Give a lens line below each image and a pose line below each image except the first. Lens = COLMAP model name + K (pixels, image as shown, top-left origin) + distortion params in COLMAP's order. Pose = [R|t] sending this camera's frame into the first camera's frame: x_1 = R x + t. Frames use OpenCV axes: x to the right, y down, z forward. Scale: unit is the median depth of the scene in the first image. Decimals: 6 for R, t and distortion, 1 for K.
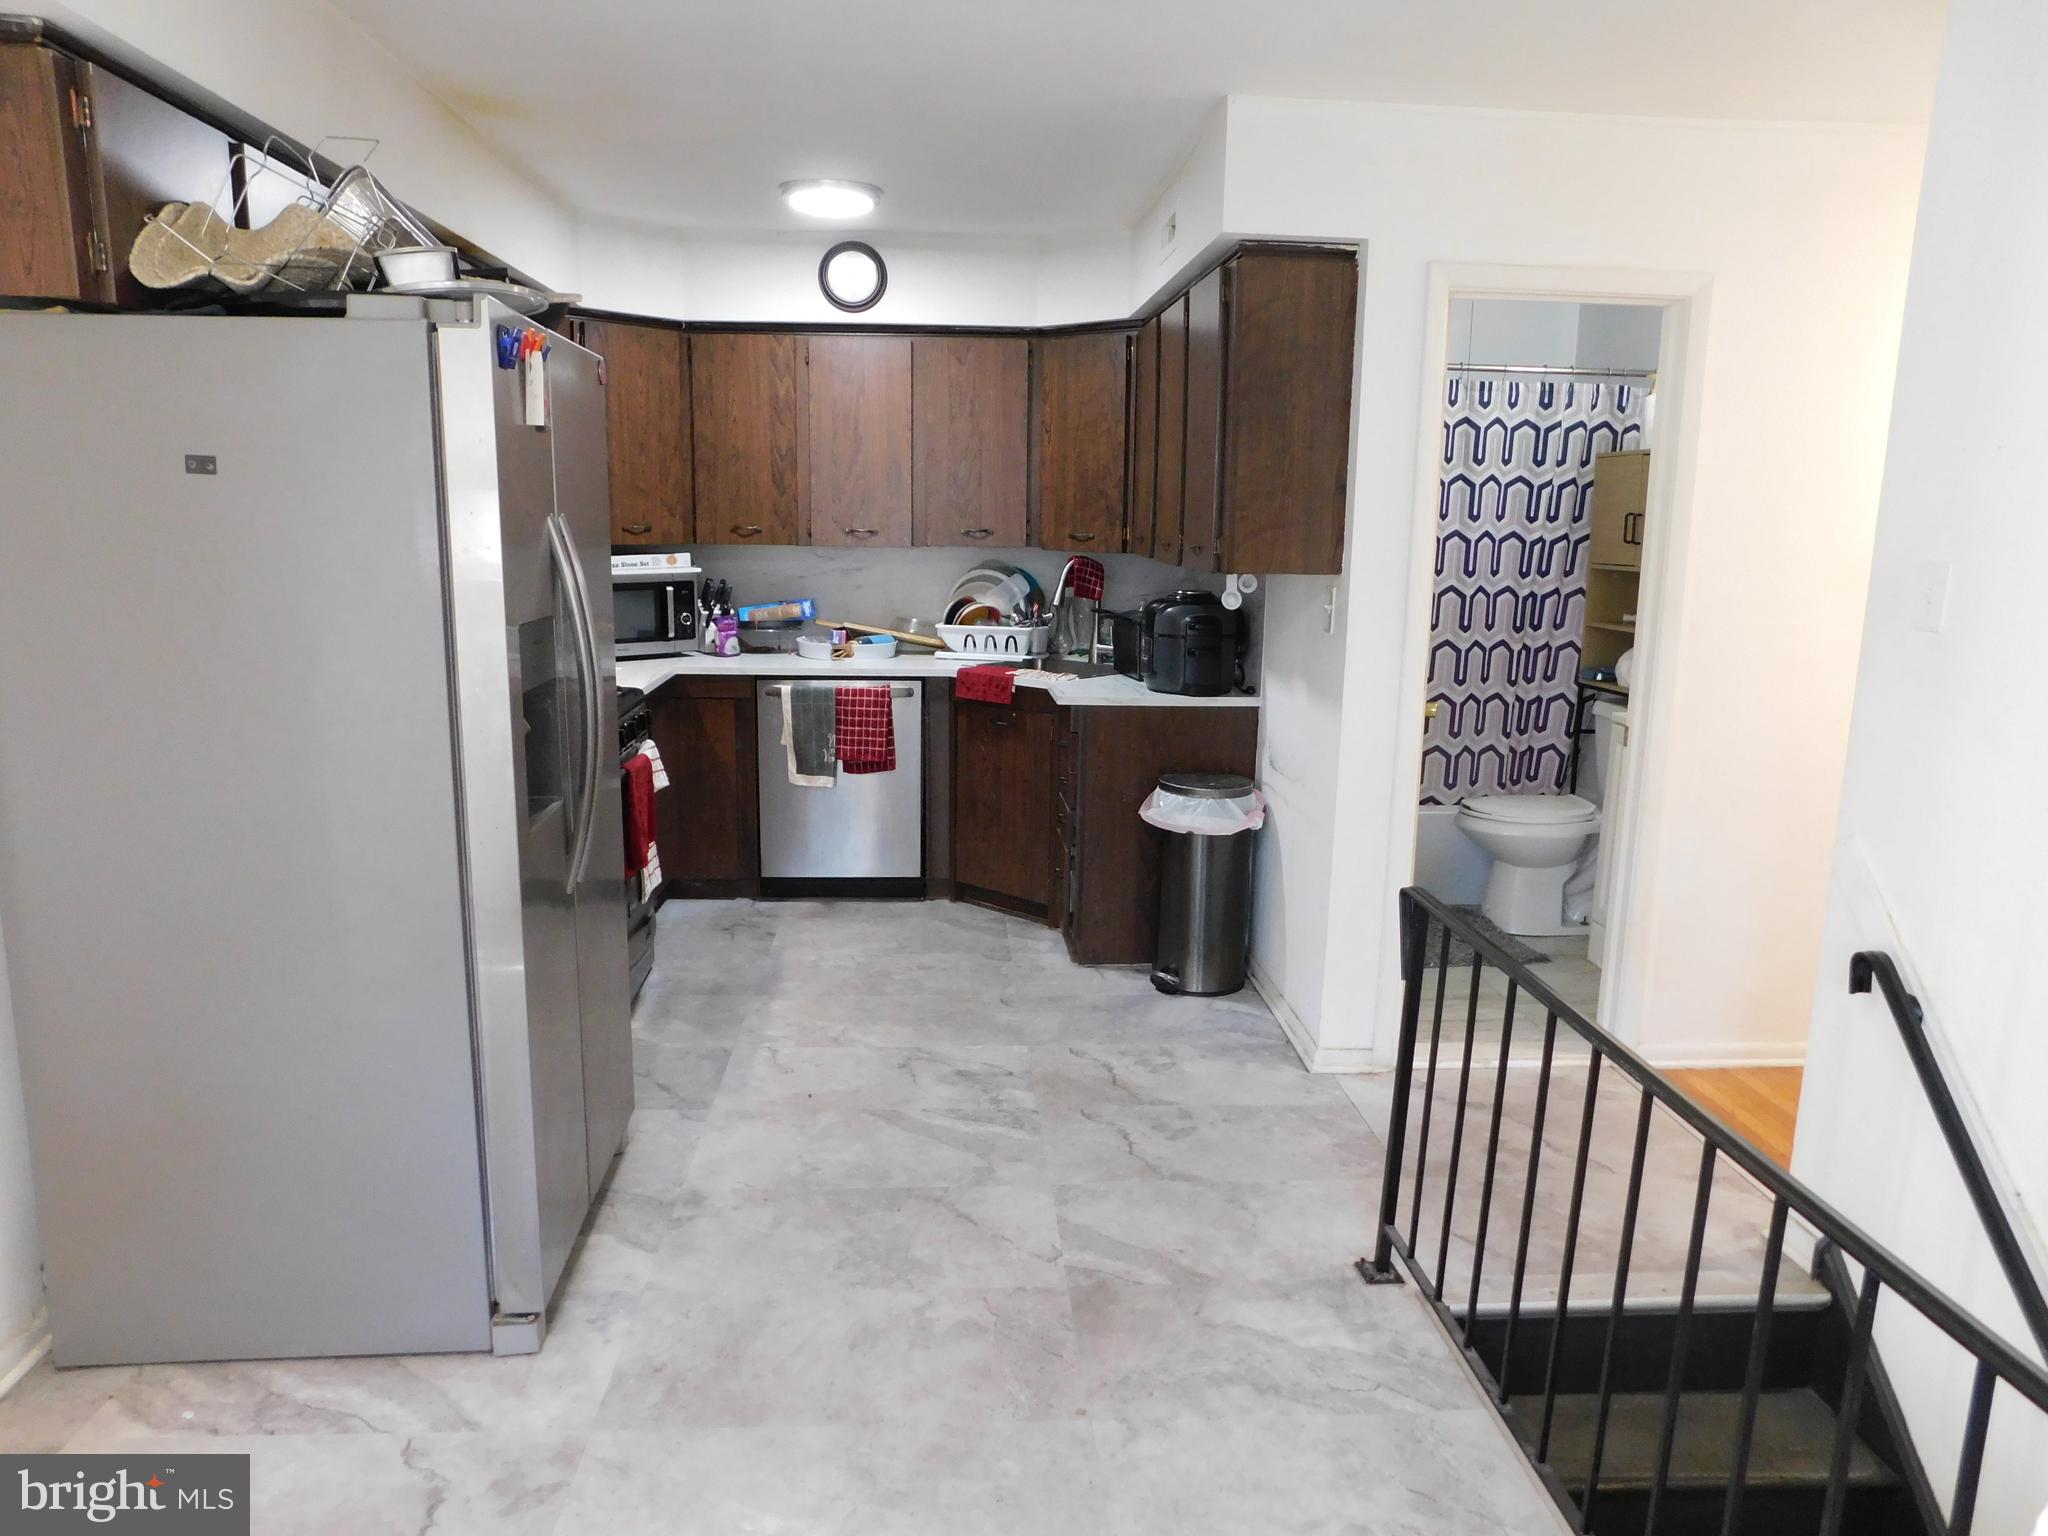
lens RADIAL K [[1365.8, 0, 1012.6], [0, 1365.8, 758.8], [0, 0, 1]] dist [-0.028925, 0.006944]
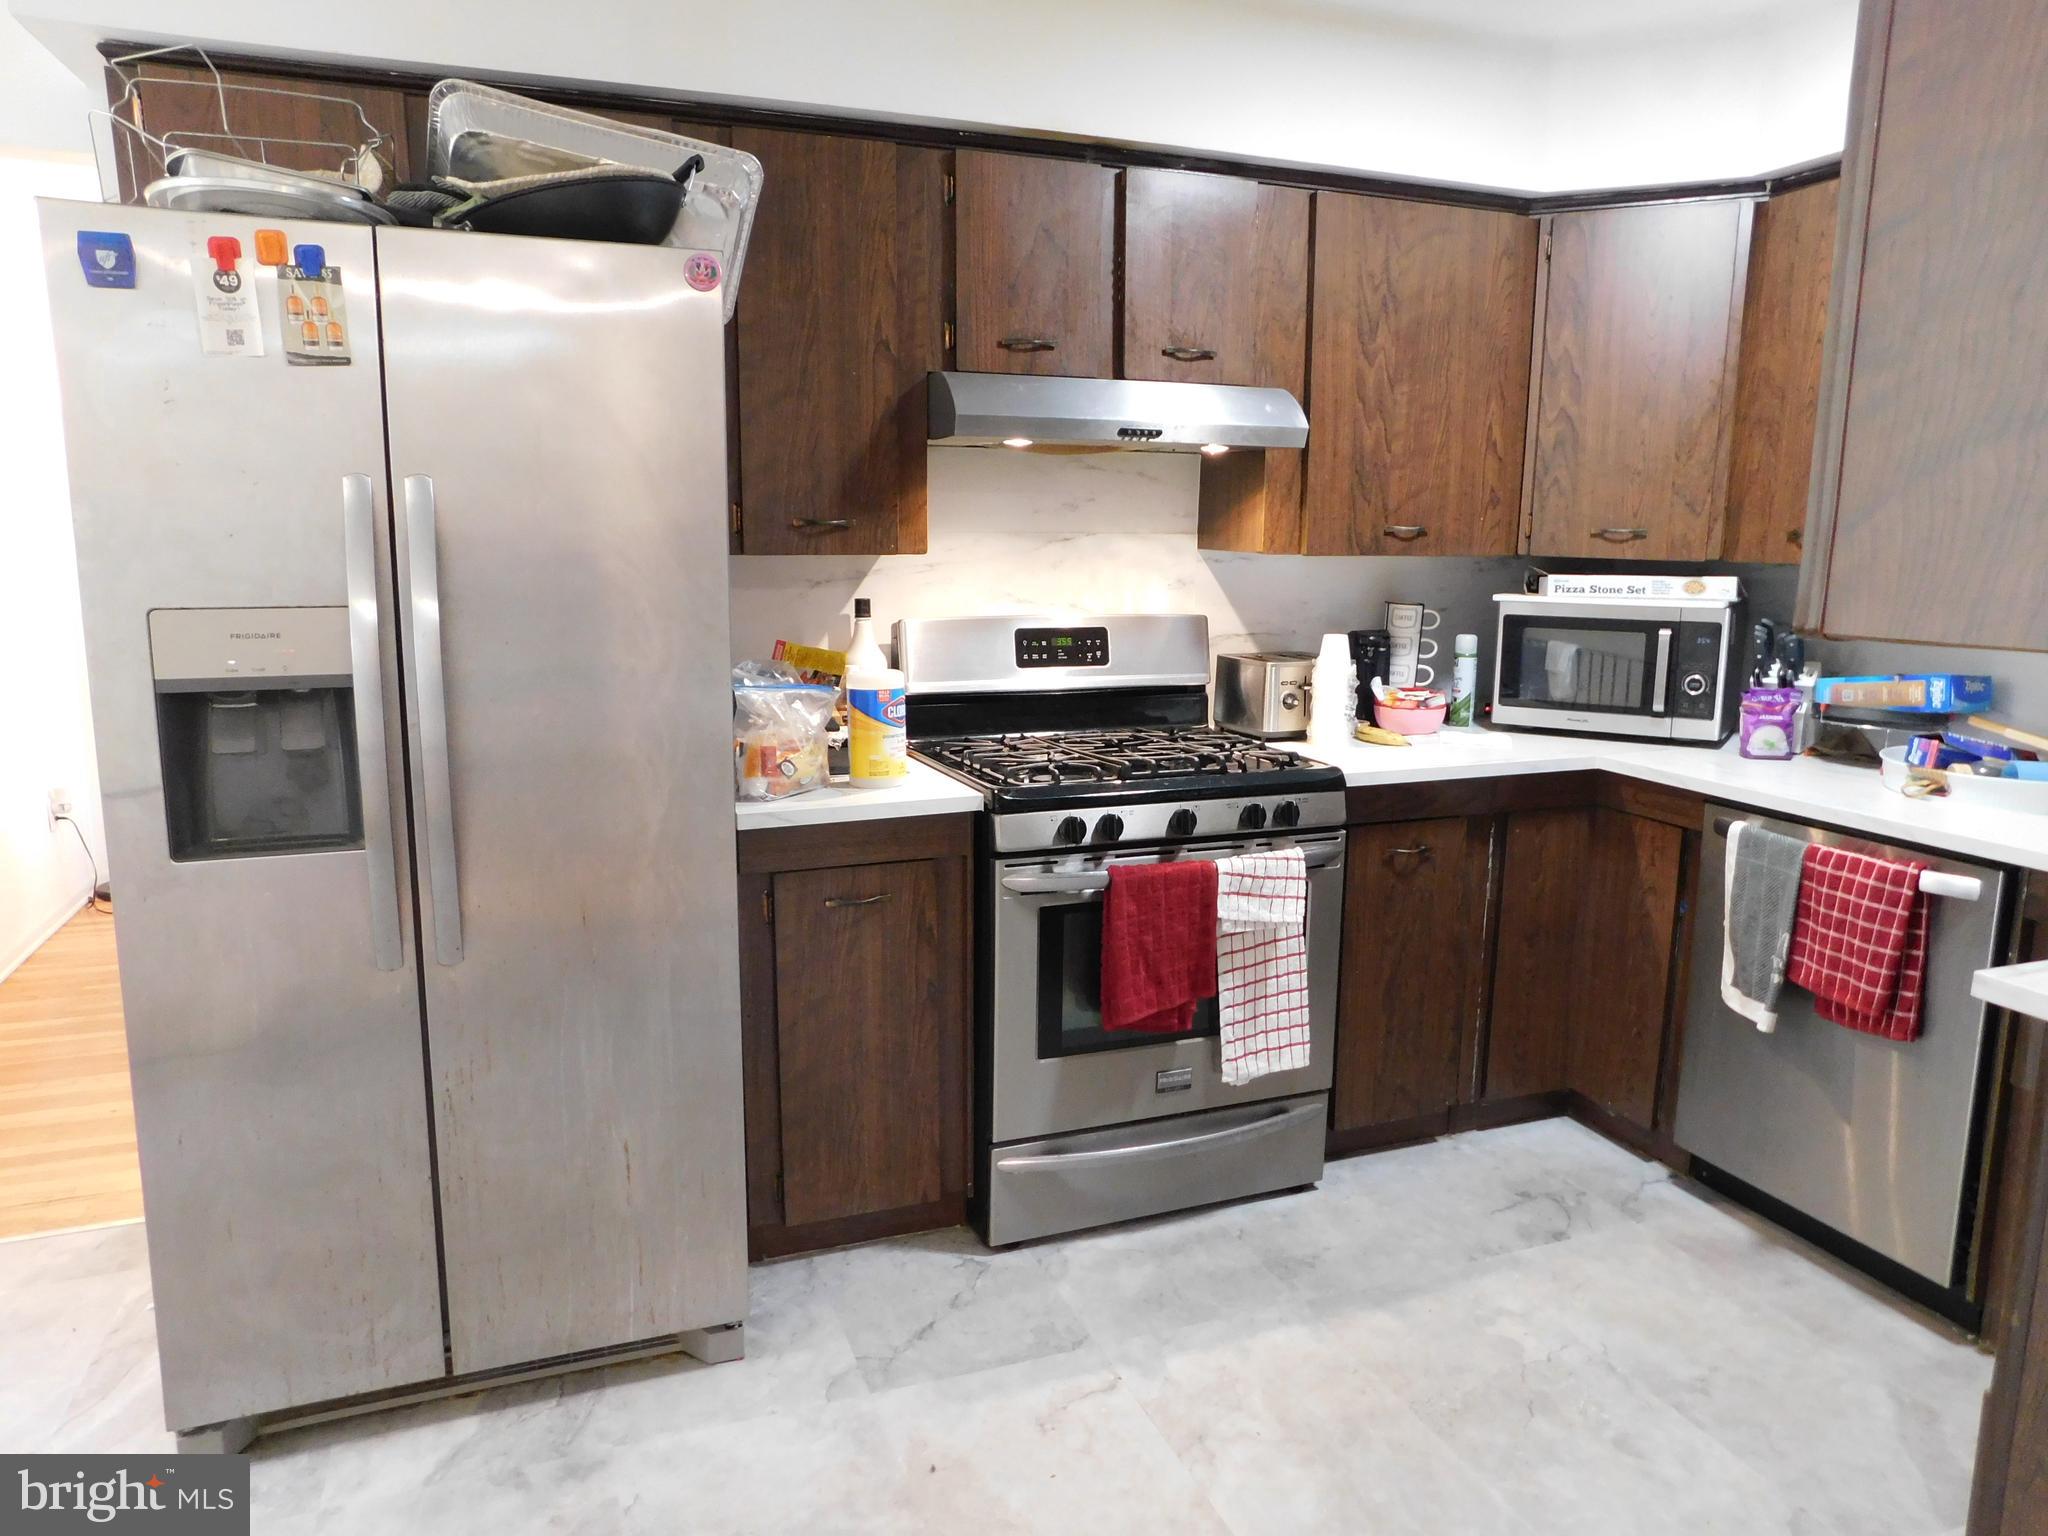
lens RADIAL K [[1365.8, 0, 1012.6], [0, 1365.8, 758.8], [0, 0, 1]] dist [-0.028925, 0.006944]
pose [[0.295700, 0.151277, -0.943227, 0.278164], [-0.174440, 0.979331, 0.102381, -0.091590], [0.939219, 0.134262, 0.315977, 0.614714]]
